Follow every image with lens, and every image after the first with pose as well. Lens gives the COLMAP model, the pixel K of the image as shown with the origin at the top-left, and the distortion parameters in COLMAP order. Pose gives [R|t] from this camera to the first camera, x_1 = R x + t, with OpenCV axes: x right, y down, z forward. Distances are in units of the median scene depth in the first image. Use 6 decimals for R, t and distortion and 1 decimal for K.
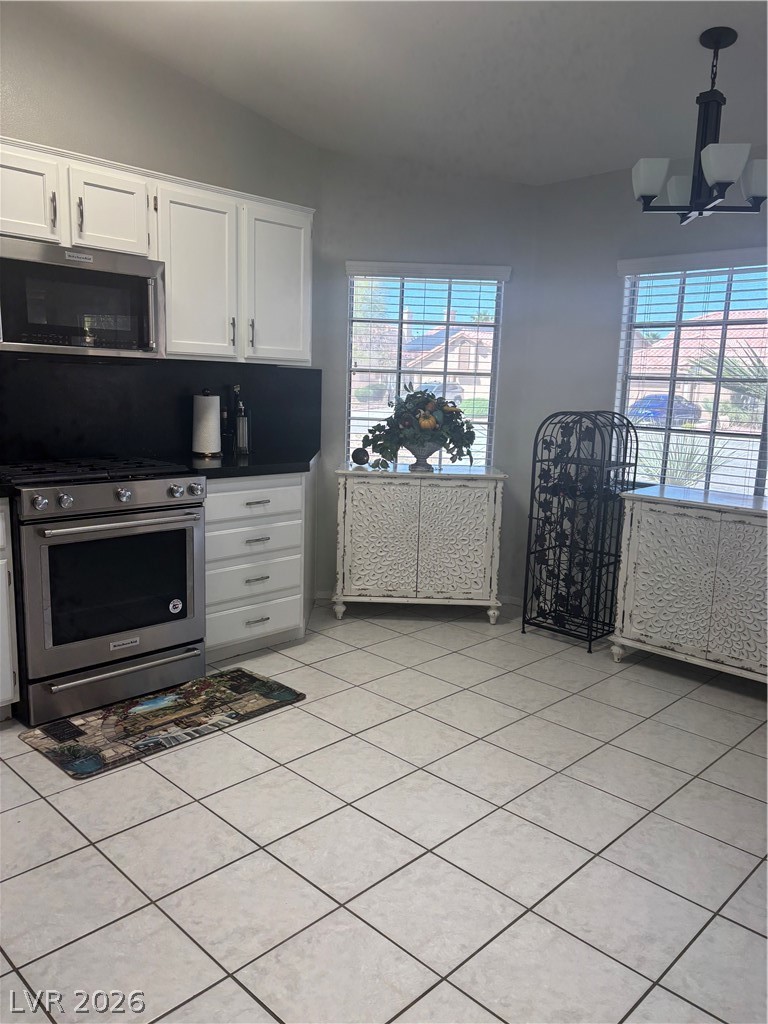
lens RADIAL K [[765.8, 0, 371.8], [0, 765.8, 508.4], [0, 0, 1]] dist [0.028523, -0.020131]
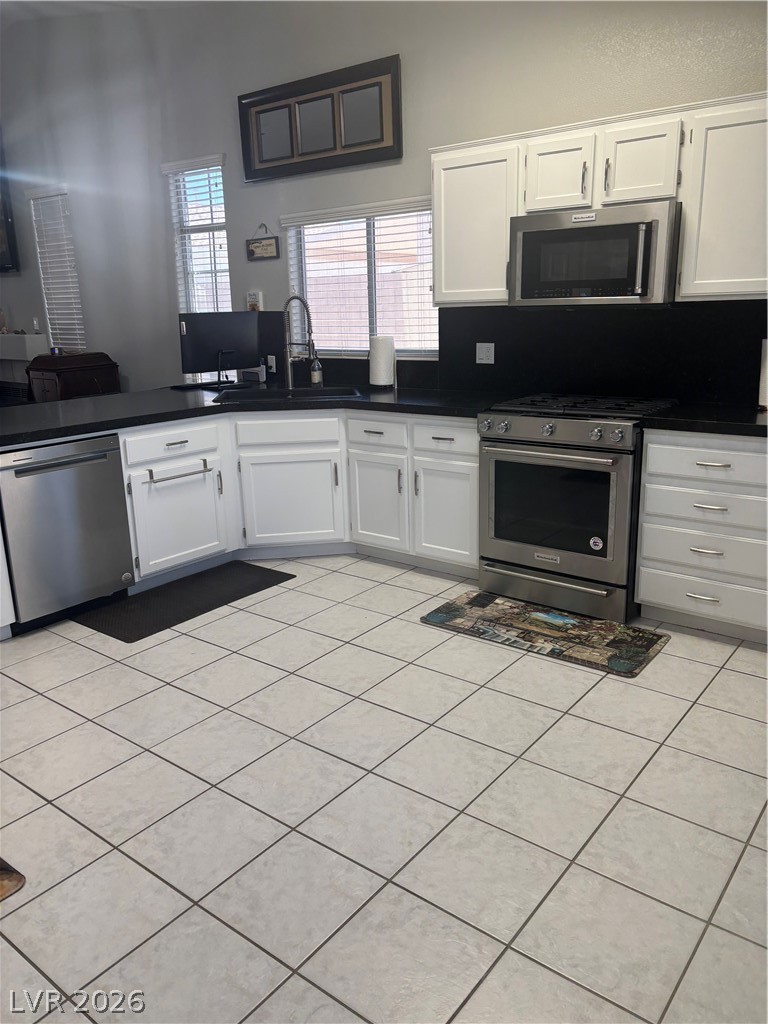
lens RADIAL K [[765.8, 0, 402.8], [0, 765.8, 497.7], [0, 0, 1]] dist [0.028523, -0.020131]
pose [[0.141112, 0.206342, -0.968251, 0.705487], [-0.137318, 0.972663, 0.187270, -0.093115], [0.980424, 0.106532, 0.165589, 0.554166]]
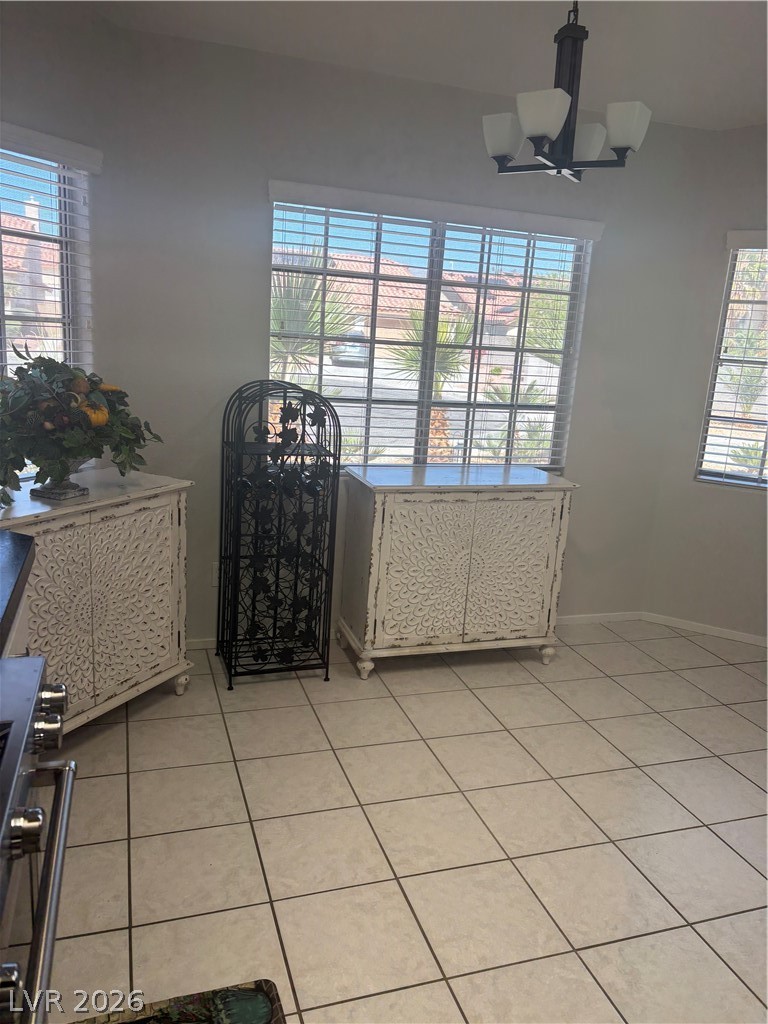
lens RADIAL K [[765.8, 0, 381.1], [0, 765.8, 518.7], [0, 0, 1]] dist [0.028523, -0.020131]
pose [[0.448613, -0.211386, 0.868368, -0.439644], [0.097554, 0.977402, 0.187531, -0.155240], [-0.888386, 0.000584, 0.459097, 0.681313]]
